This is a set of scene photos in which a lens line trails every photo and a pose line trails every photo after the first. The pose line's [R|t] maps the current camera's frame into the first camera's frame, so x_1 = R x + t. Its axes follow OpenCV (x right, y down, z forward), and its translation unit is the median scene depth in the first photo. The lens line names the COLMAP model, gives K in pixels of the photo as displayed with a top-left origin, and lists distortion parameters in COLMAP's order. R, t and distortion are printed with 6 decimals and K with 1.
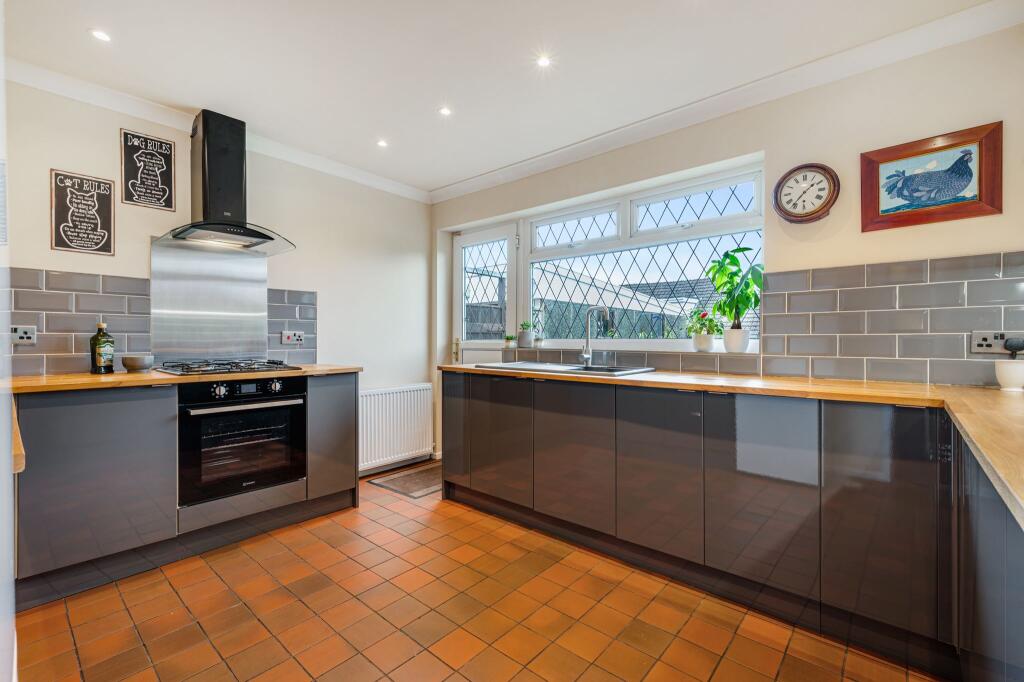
lens RADIAL K [[448.8, 0, 508.7], [0, 448.8, 340.1], [0, 0, 1]] dist [-0.001549, -0.000223]
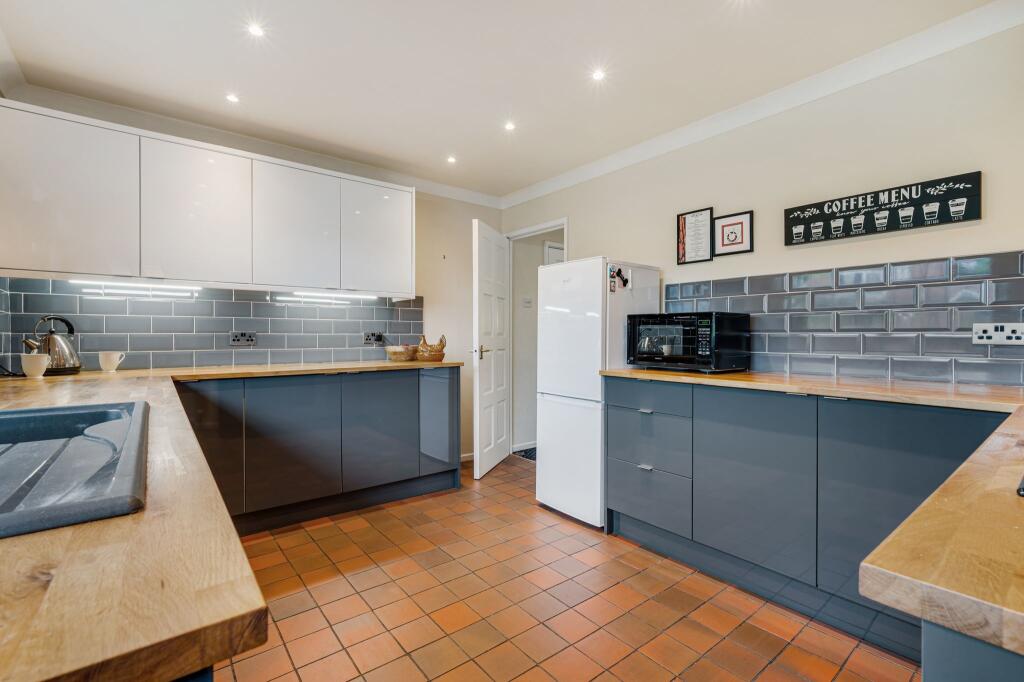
lens RADIAL K [[448.8, 0, 519.8], [0, 448.8, 339.0], [0, 0, 1]] dist [-0.001549, -0.000223]
pose [[-0.988371, -0.002578, 0.152041, -0.283075], [-0.001353, 0.999966, 0.008160, -0.006974], [-0.152057, 0.007859, -0.988340, 1.318341]]
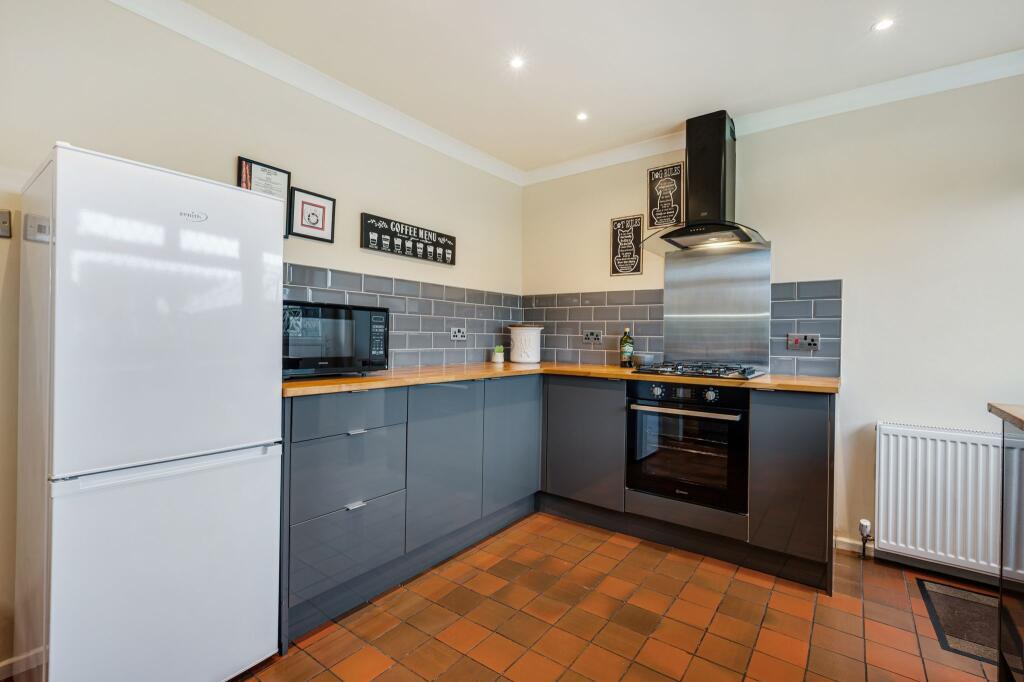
lens RADIAL K [[448.8, 0, 518.3], [0, 448.8, 337.5], [0, 0, 1]] dist [-0.001549, -0.000223]
pose [[0.085728, 0.002497, -0.996315, 0.333684], [-0.018819, 0.999823, 0.000887, -0.005156], [0.996141, 0.018674, 0.085759, 0.545191]]
